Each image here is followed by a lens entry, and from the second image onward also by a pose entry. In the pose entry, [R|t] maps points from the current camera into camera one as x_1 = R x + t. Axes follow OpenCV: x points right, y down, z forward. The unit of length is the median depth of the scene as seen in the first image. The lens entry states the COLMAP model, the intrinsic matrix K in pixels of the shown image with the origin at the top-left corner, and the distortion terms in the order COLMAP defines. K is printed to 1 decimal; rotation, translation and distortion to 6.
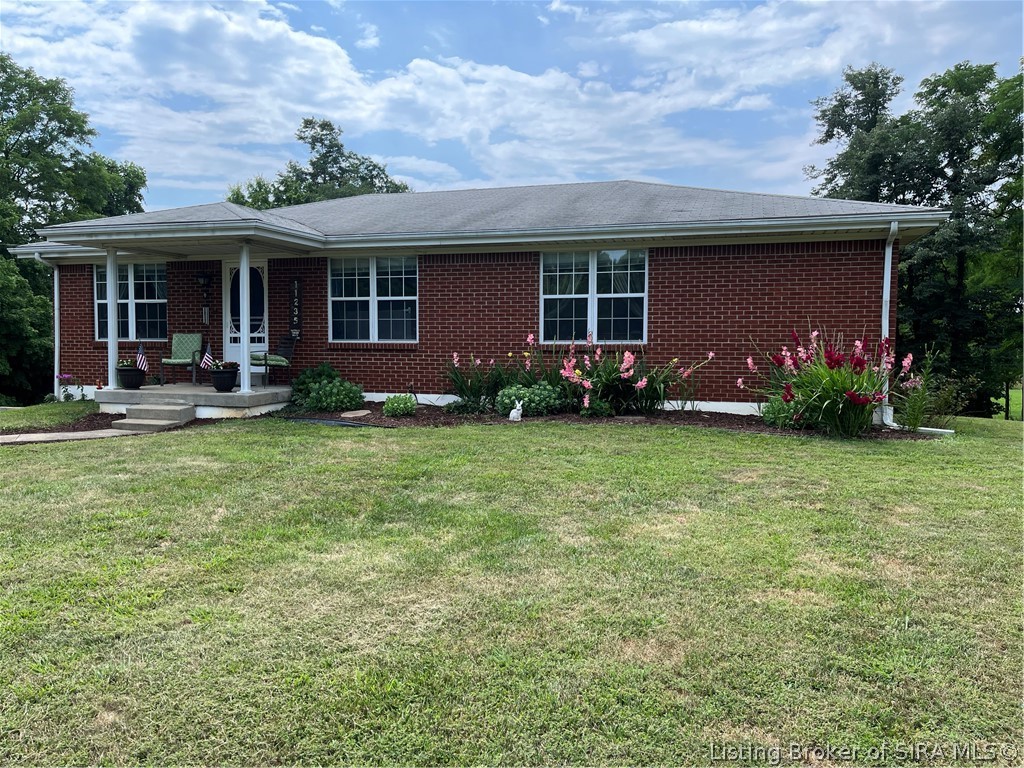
lens RADIAL K [[781.9, 0, 512.0], [0, 781.9, 384.0], [0, 0, 1]] dist [-0.011403, -0.006007]
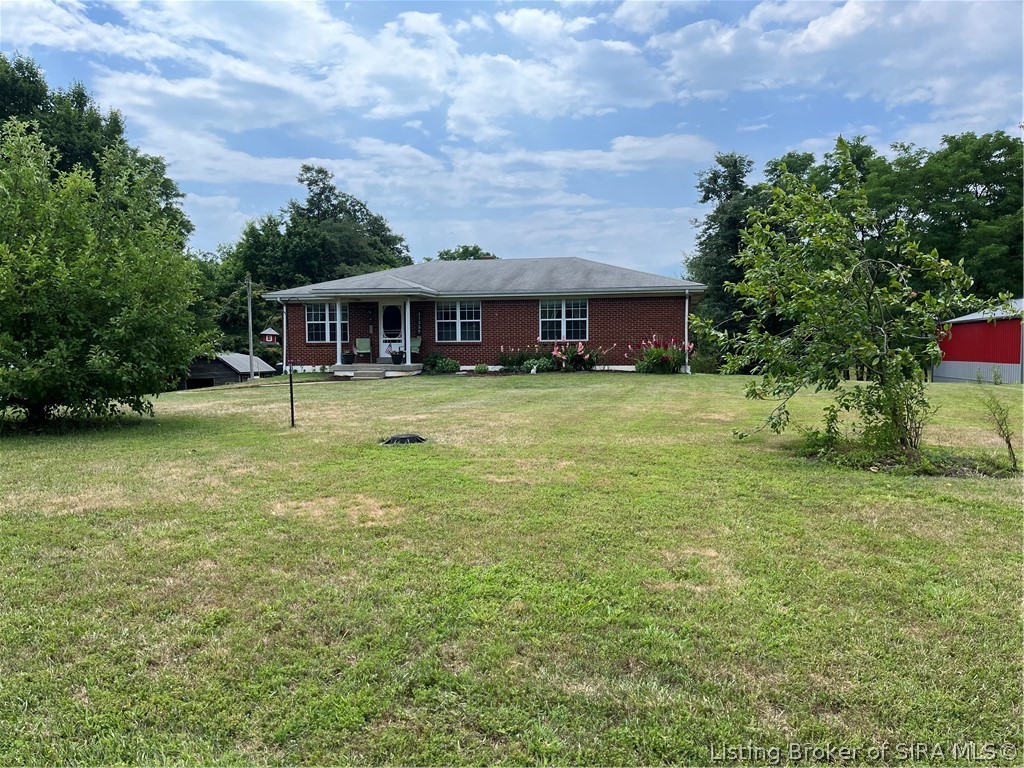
lens RADIAL K [[781.9, 0, 512.0], [0, 781.9, 384.0], [0, 0, 1]] dist [-0.011403, -0.006007]
pose [[0.996190, -0.014300, 0.086033, -0.226510], [0.014950, 0.999864, -0.006914, 0.080283], [-0.085923, 0.008174, 0.996268, -1.149271]]
